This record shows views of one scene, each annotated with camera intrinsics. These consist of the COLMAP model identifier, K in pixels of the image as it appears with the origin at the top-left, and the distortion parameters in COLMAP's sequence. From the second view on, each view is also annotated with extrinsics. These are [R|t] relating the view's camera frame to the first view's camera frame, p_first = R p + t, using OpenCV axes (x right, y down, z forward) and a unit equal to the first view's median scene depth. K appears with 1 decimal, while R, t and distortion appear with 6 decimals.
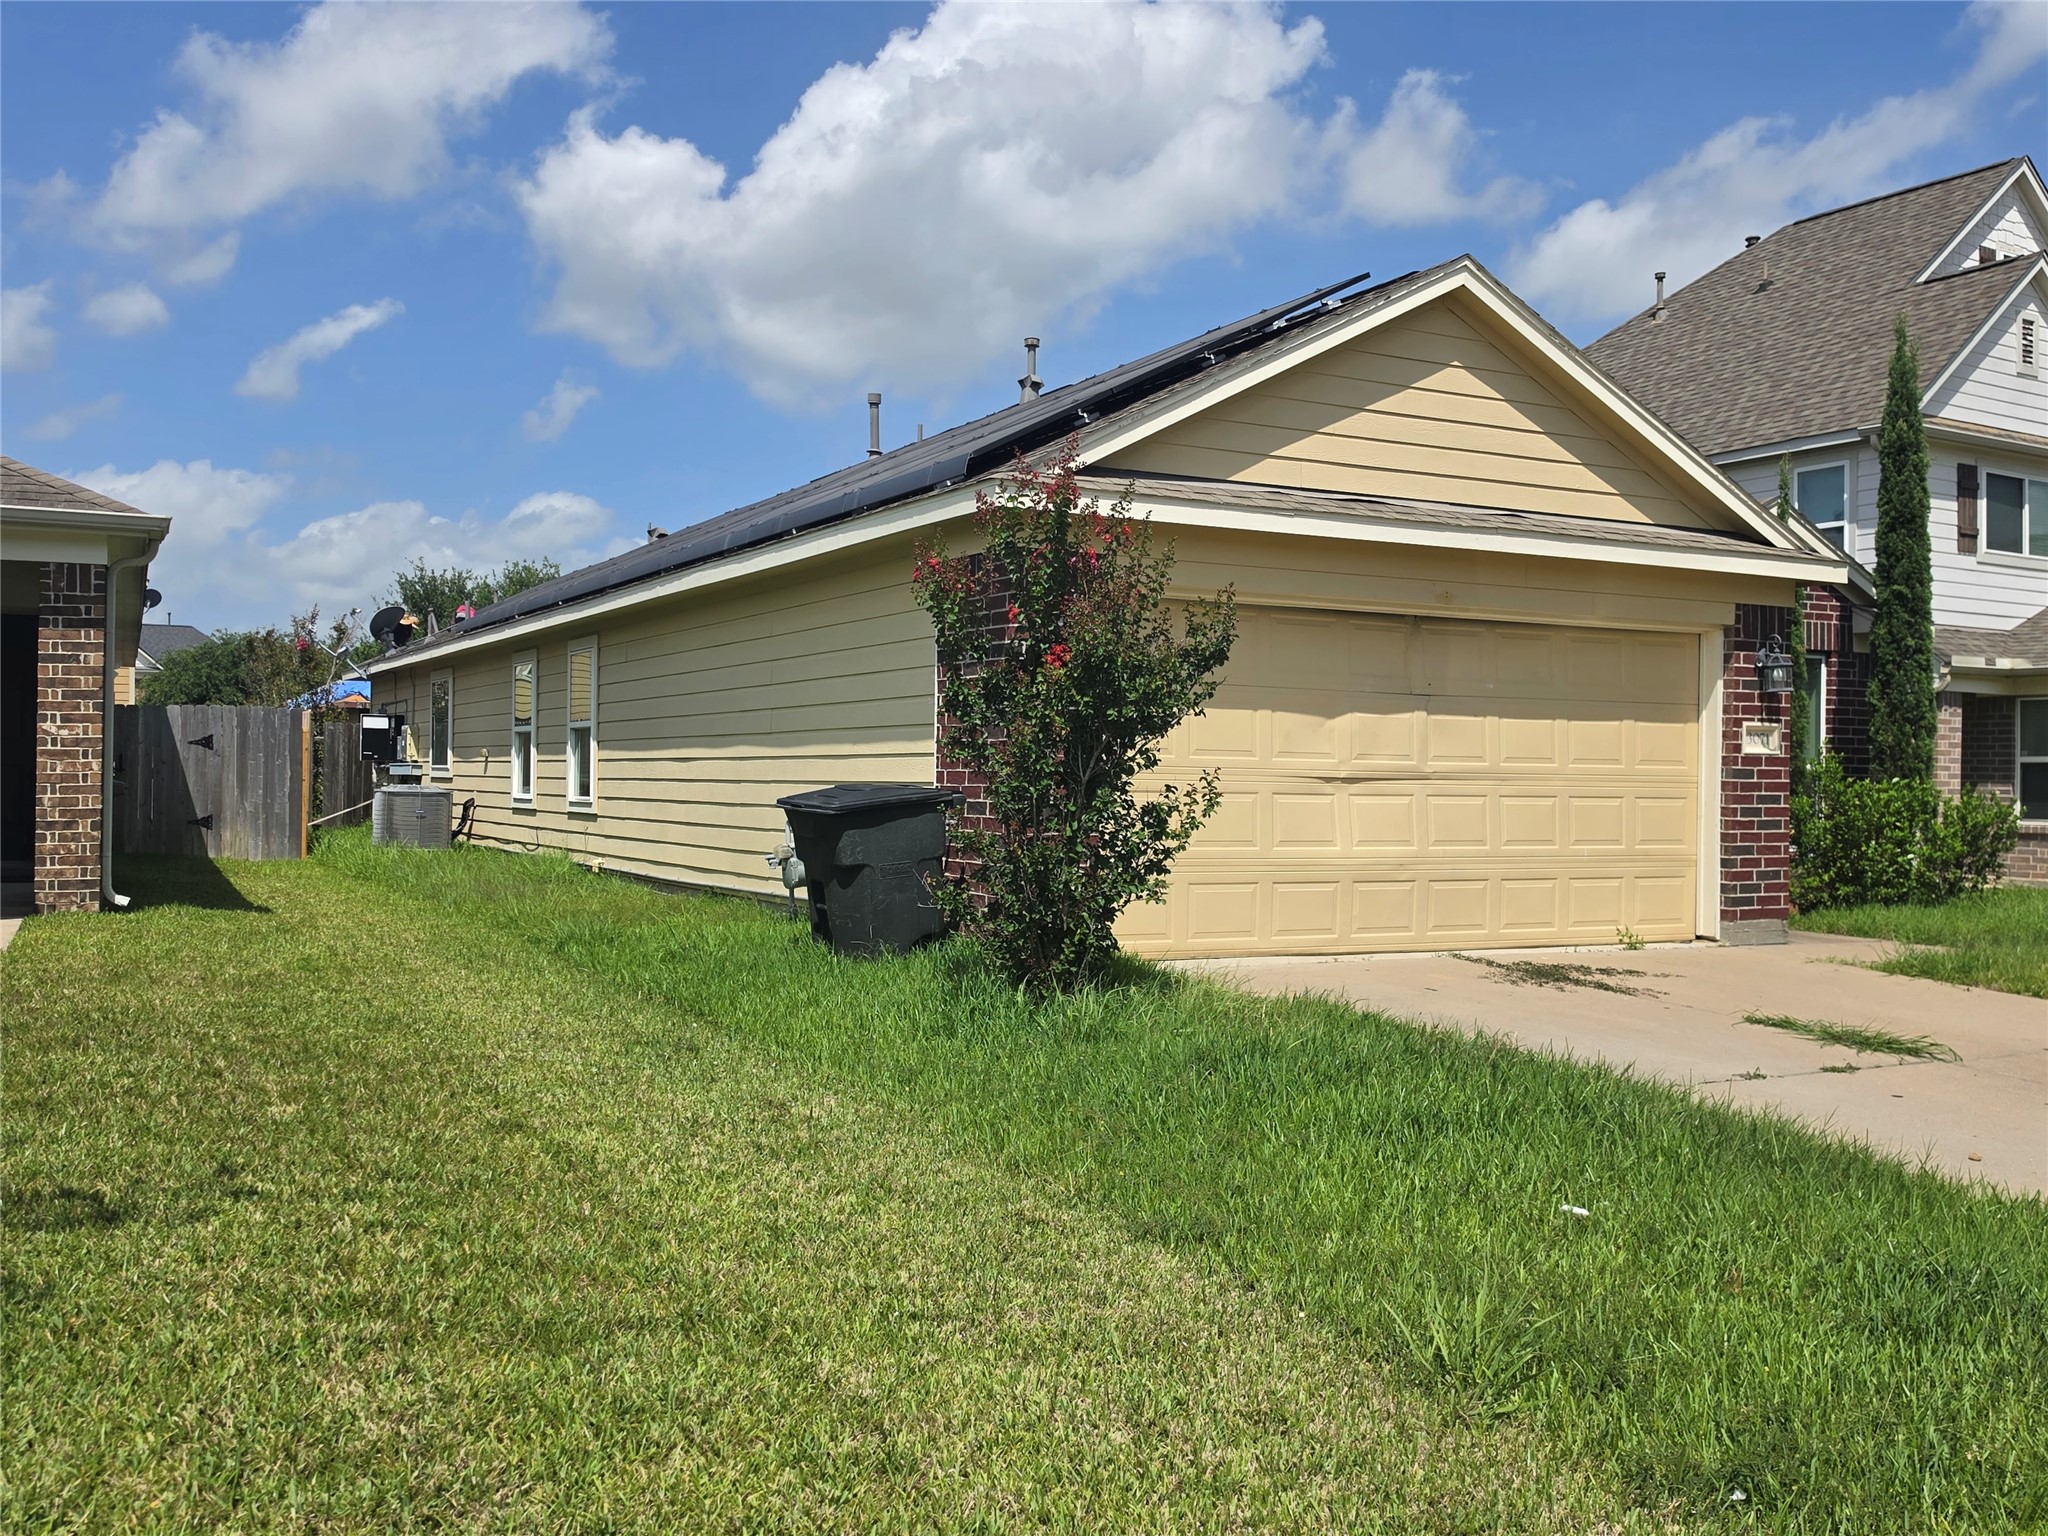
lens RADIAL K [[1744.6, 0, 1024.0], [0, 1744.6, 768.0], [0, 0, 1]] dist [0.078589, -0.158534]
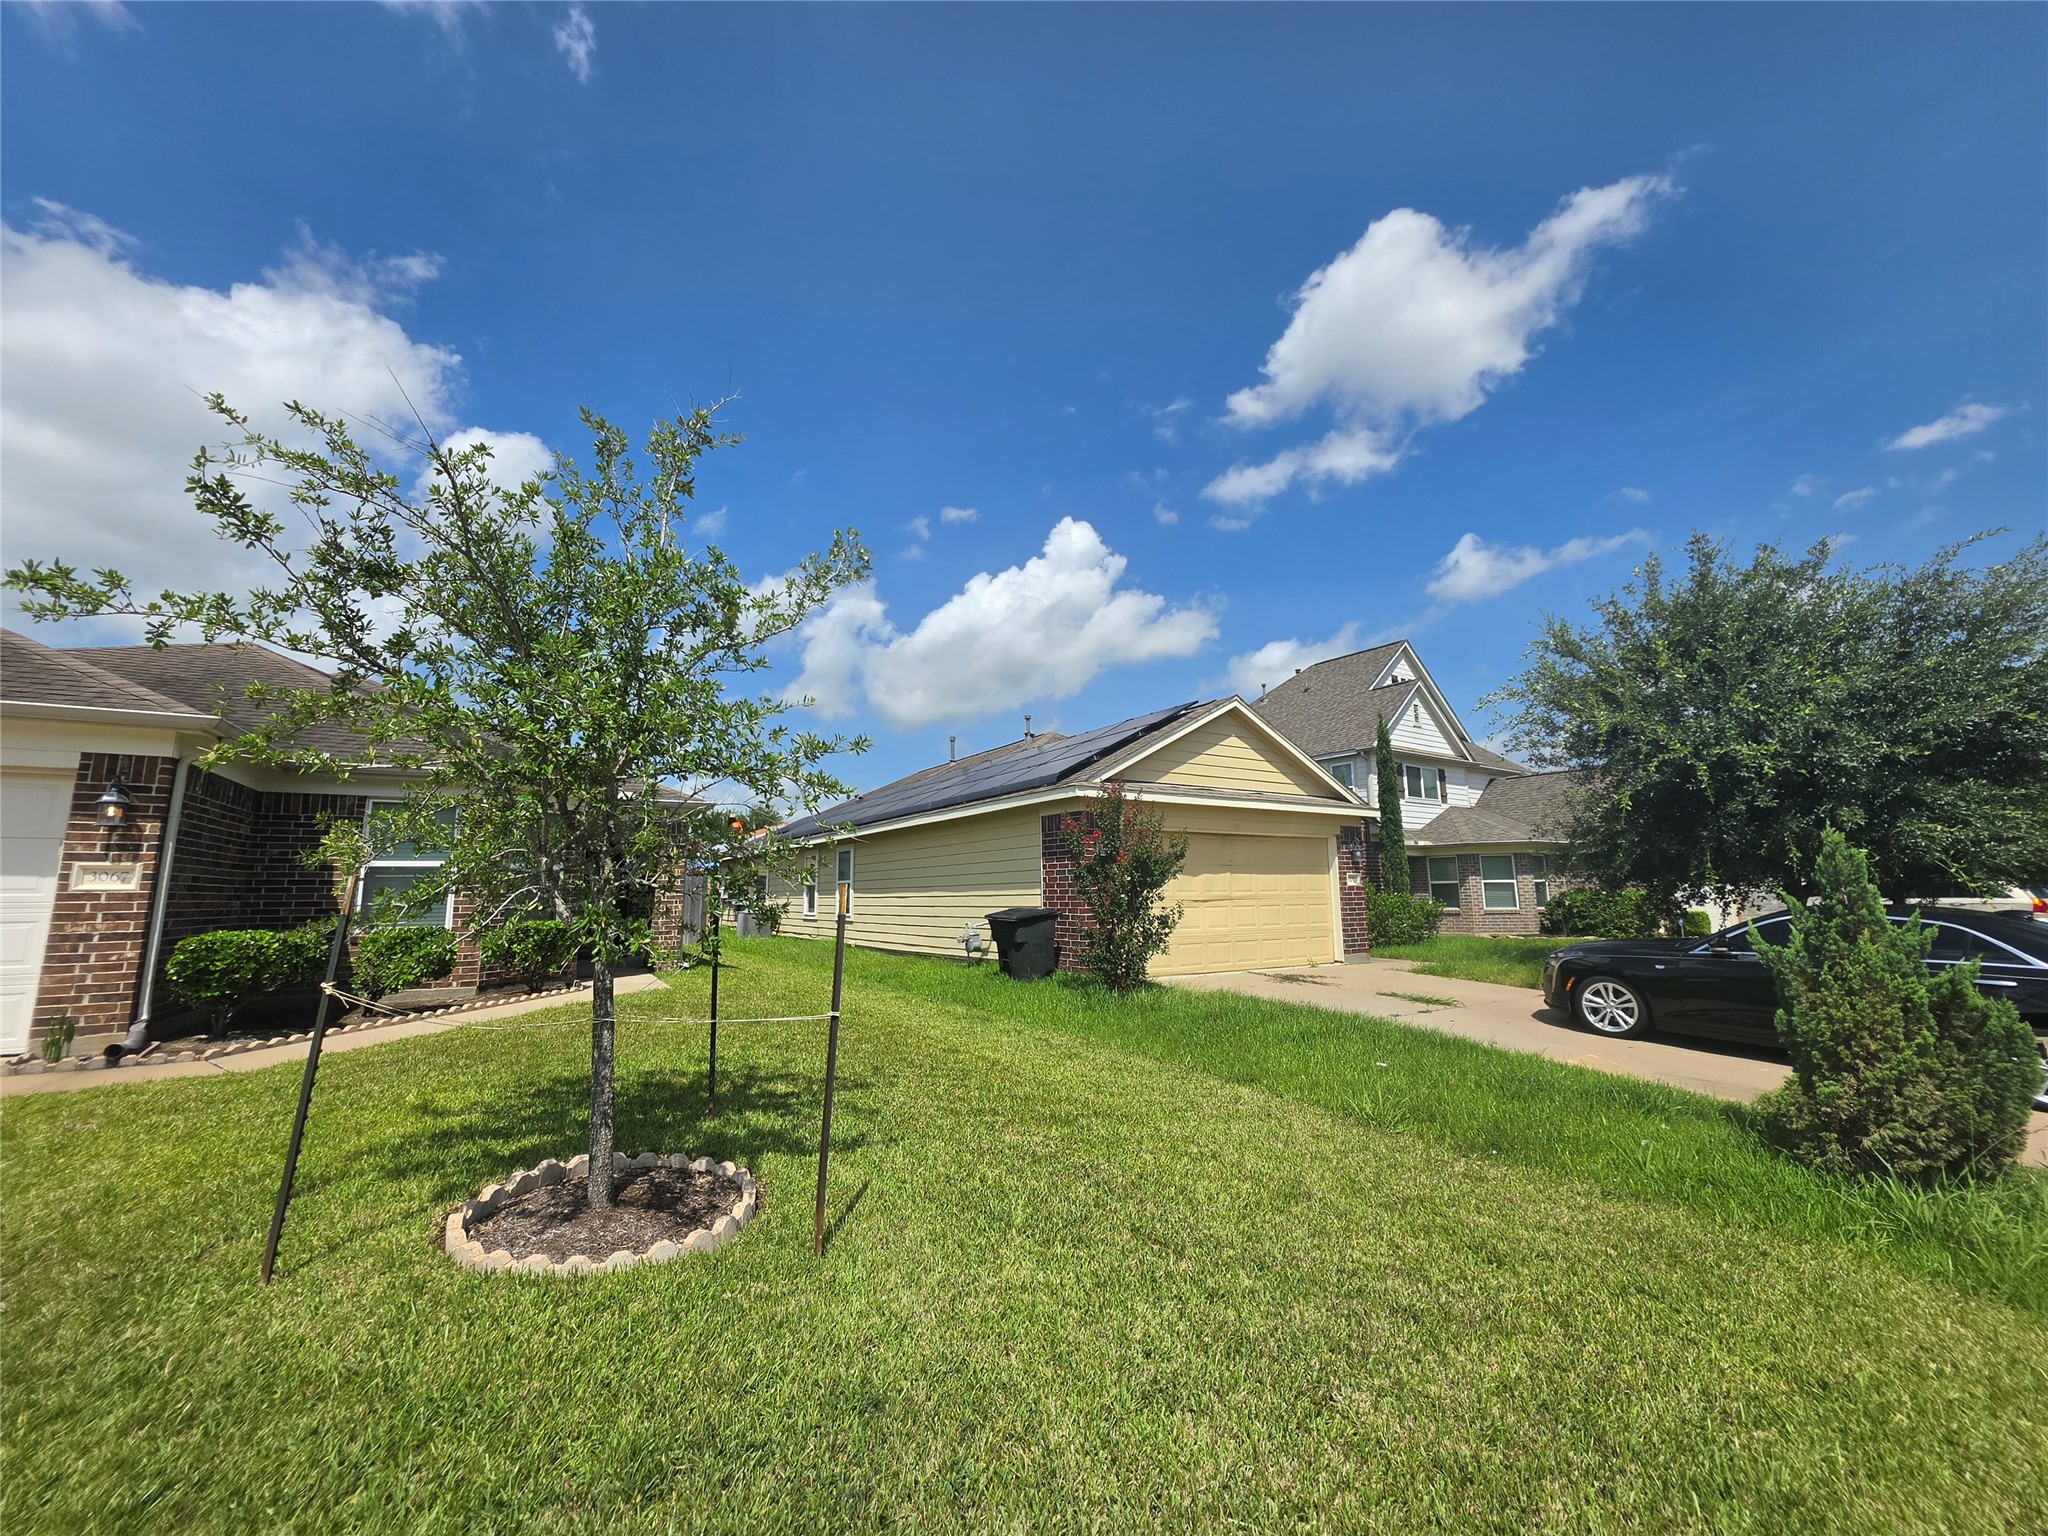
lens RADIAL K [[802.3, 0, 1024.0], [0, 802.3, 768.0], [0, 0, 1]] dist [0.000019, -0.000004]
pose [[0.995985, -0.009821, 0.088979, -0.162329], [0.023137, 0.988432, -0.149889, -0.014425], [-0.086477, 0.151346, 0.984691, -0.119021]]
